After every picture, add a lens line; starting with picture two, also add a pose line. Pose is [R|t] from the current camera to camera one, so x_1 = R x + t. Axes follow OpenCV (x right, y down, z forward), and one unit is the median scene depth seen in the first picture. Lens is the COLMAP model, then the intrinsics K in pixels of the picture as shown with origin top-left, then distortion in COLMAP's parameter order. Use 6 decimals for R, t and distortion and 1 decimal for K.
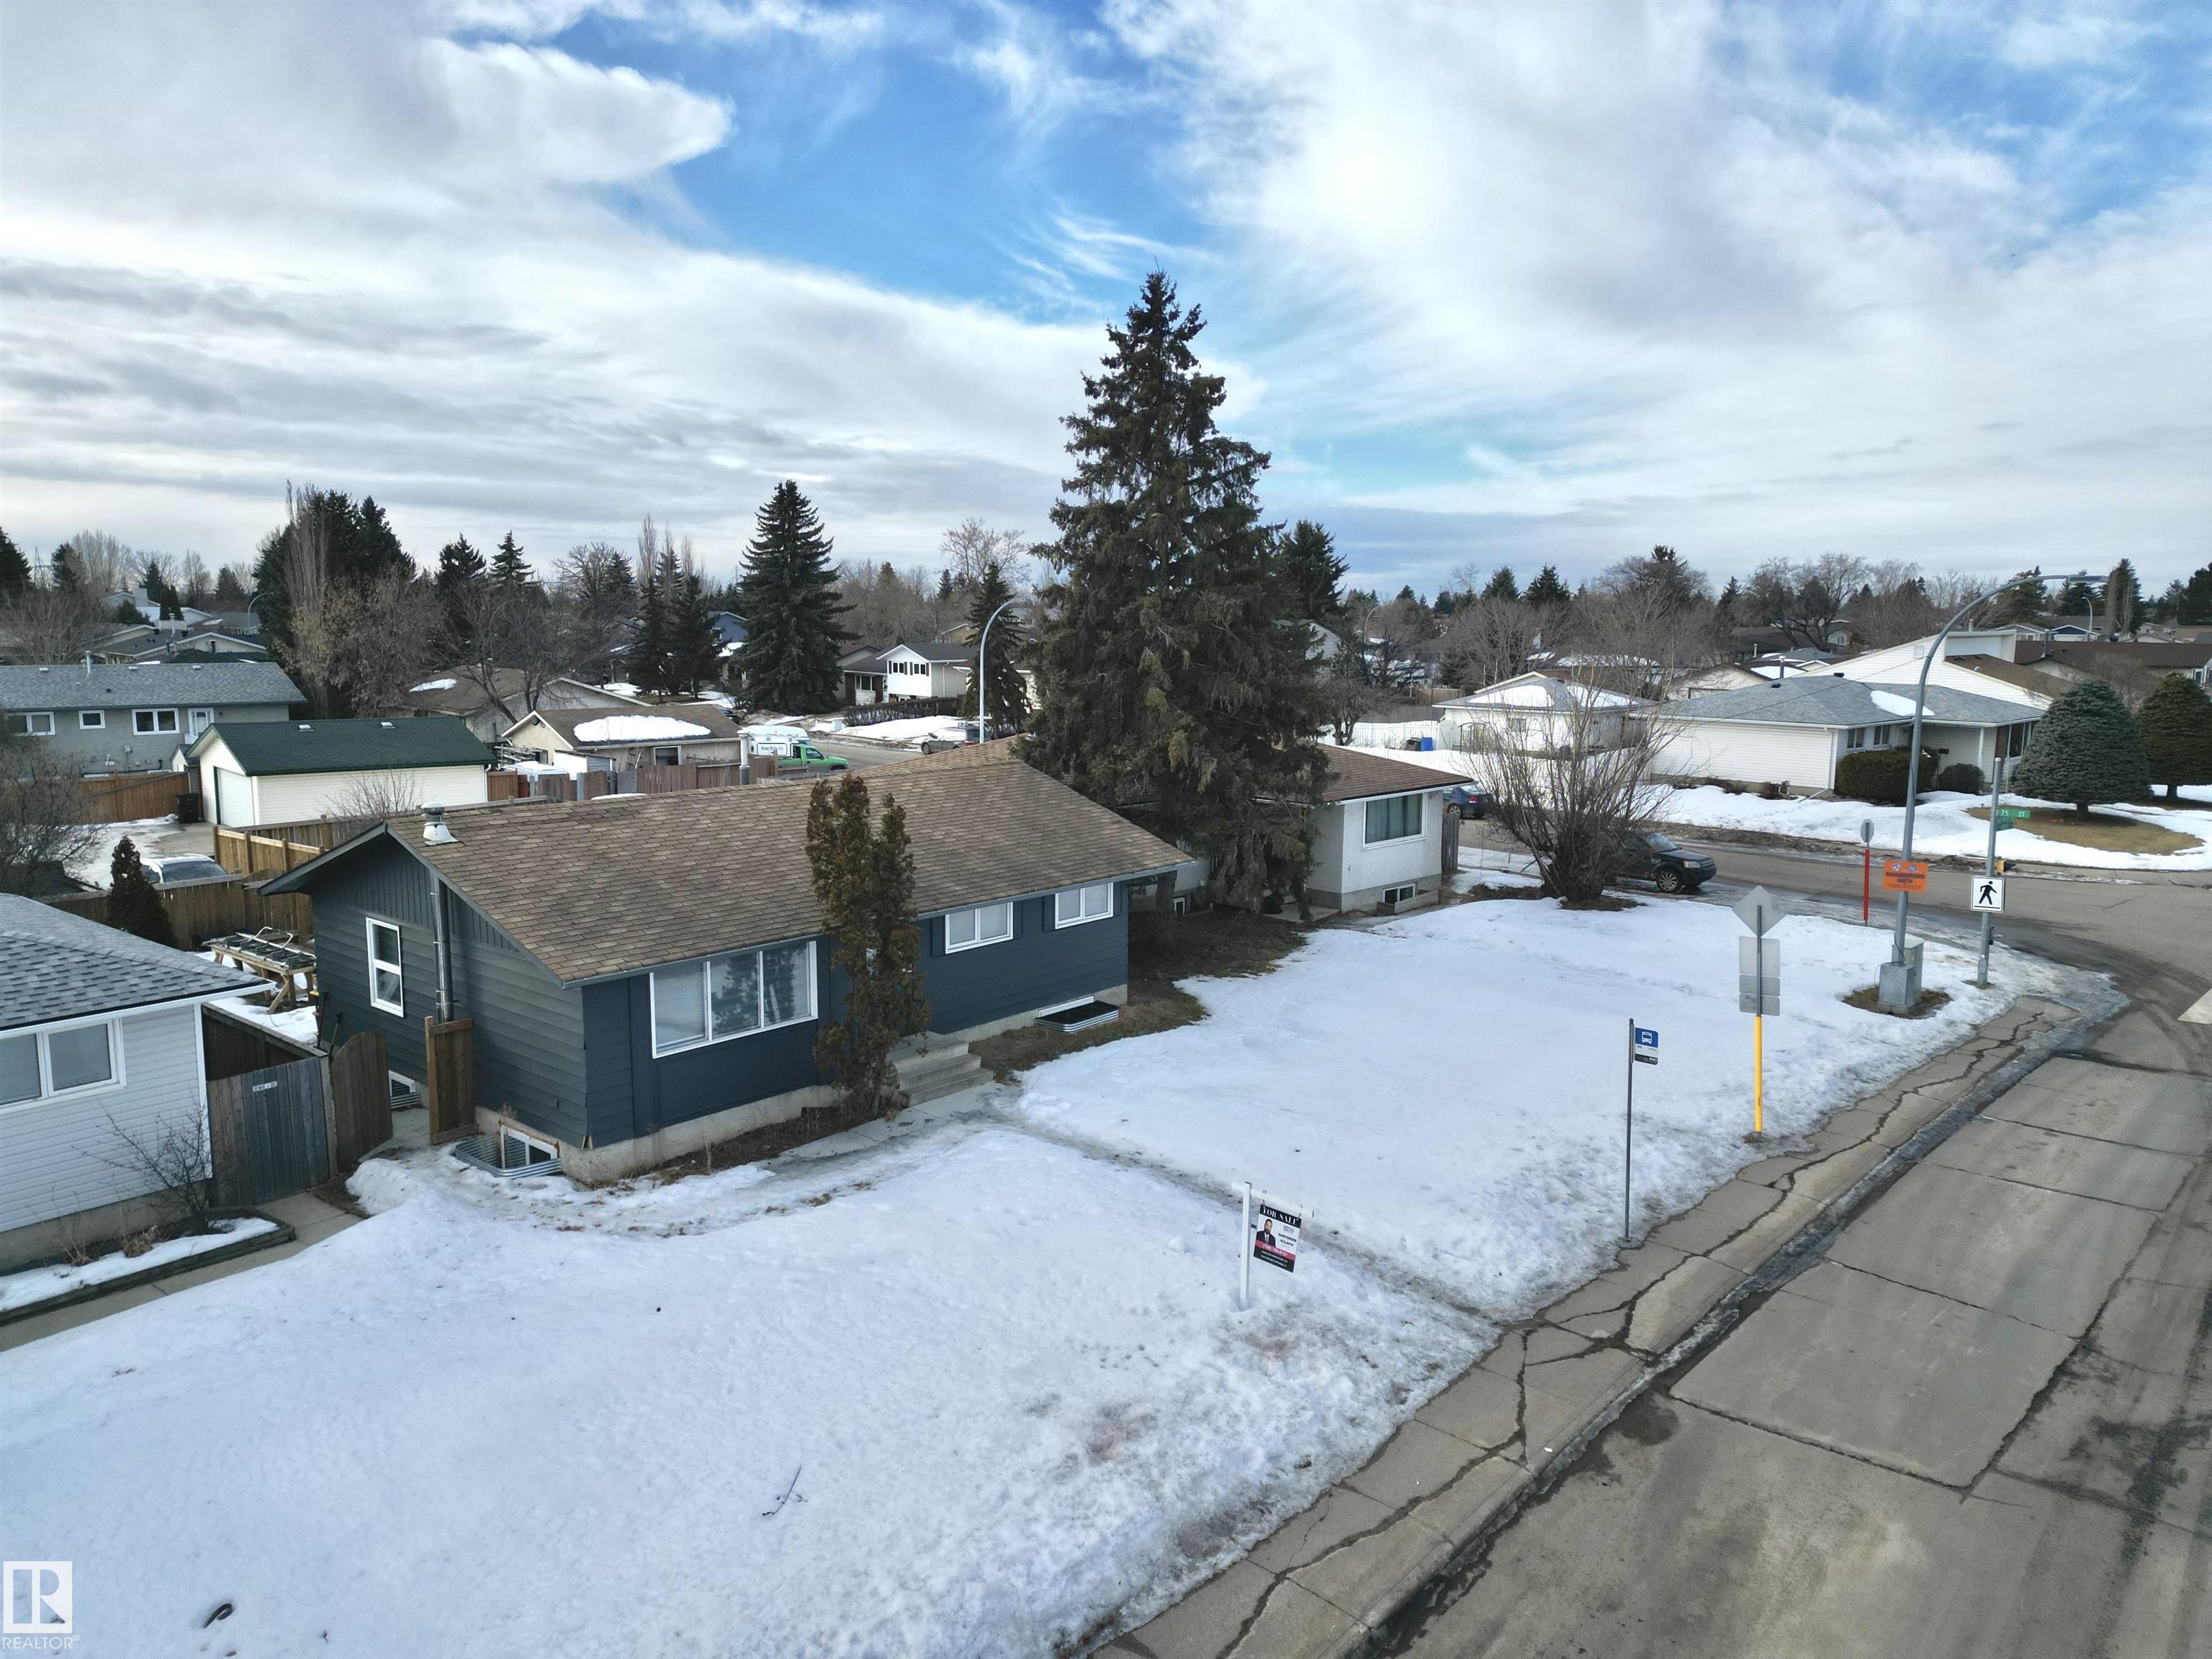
lens RADIAL K [[1543.0, 0, 1108.6], [0, 1543.0, 819.5], [0, 0, 1]] dist [0.101316, -0.088140]
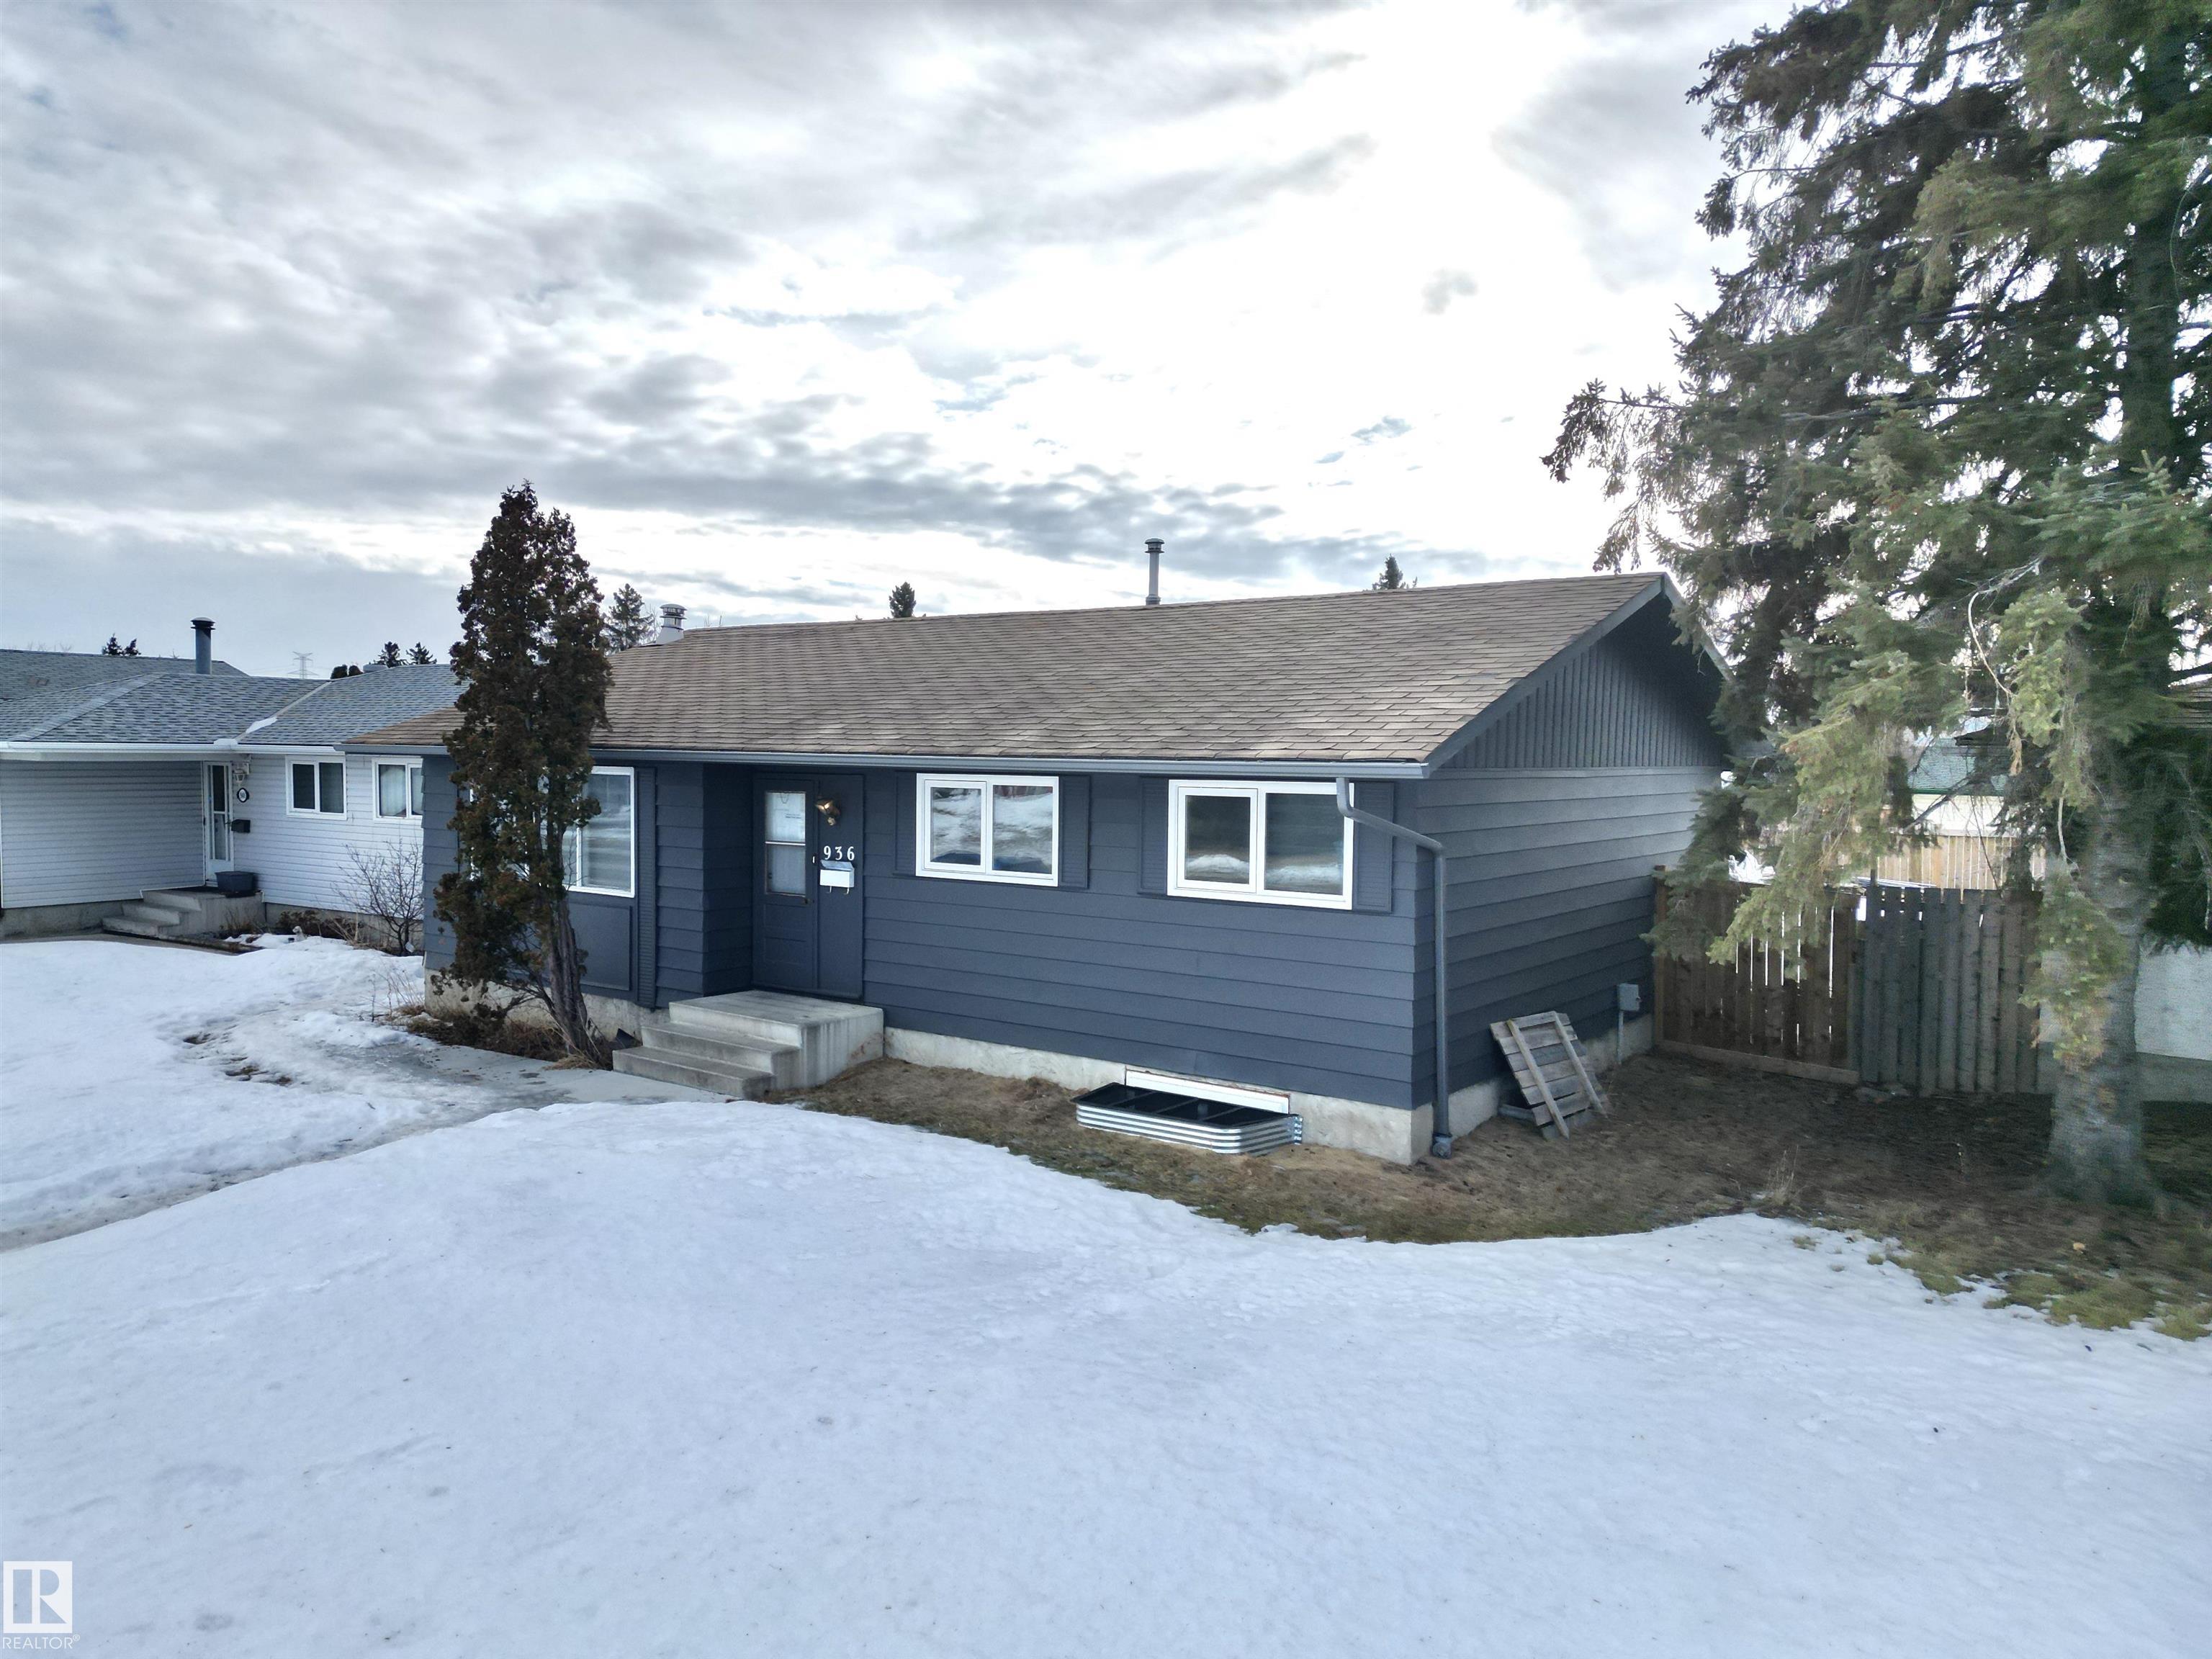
lens RADIAL K [[1577.8, 0, 1097.8], [0, 1577.8, 818.5], [0, 0, 1]] dist [0.103181, -0.093544]
pose [[0.061900, 0.043734, -0.997124, 0.501964], [-0.139506, 0.989611, 0.034744, 0.046630], [0.988285, 0.136954, 0.067358, 1.181869]]
